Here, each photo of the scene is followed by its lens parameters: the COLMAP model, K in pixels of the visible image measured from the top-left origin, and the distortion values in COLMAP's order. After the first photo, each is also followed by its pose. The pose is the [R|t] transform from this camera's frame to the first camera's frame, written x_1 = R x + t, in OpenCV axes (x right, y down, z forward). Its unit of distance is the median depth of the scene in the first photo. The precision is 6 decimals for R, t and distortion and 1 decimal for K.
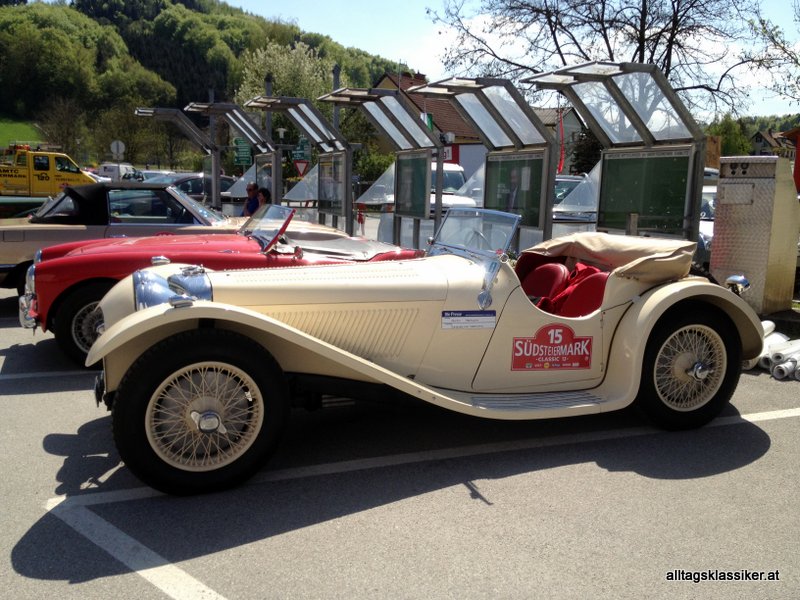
lens RADIAL K [[750.0, 0, 400.0], [0, 750.0, 300.0], [0, 0, 1]] dist [0.133363, -0.267616]
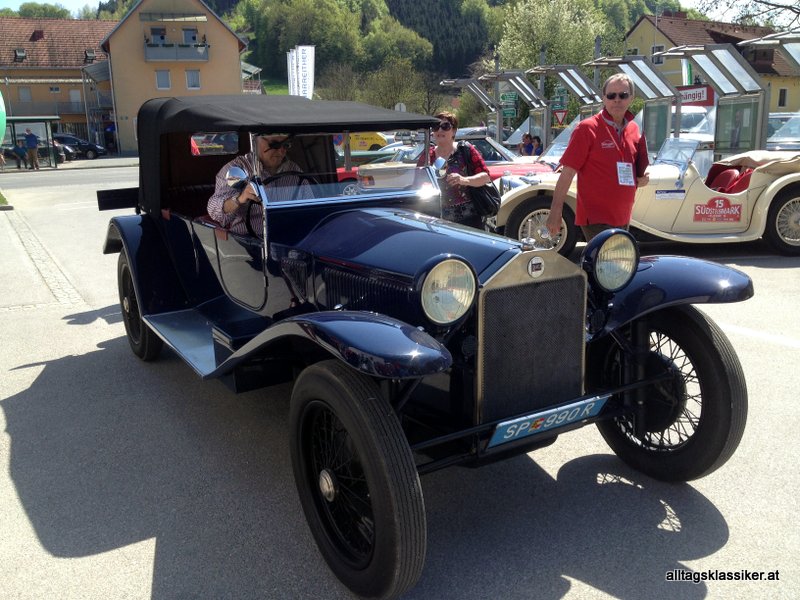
lens RADIAL K [[750.0, 0, 400.0], [0, 750.0, 300.0], [0, 0, 1]] dist [0.133363, -0.267616]
pose [[0.947928, 0.024201, -0.317564, 0.019170], [-0.003494, 0.997839, 0.065615, 0.055270], [0.318465, -0.061089, 0.945964, -0.361867]]
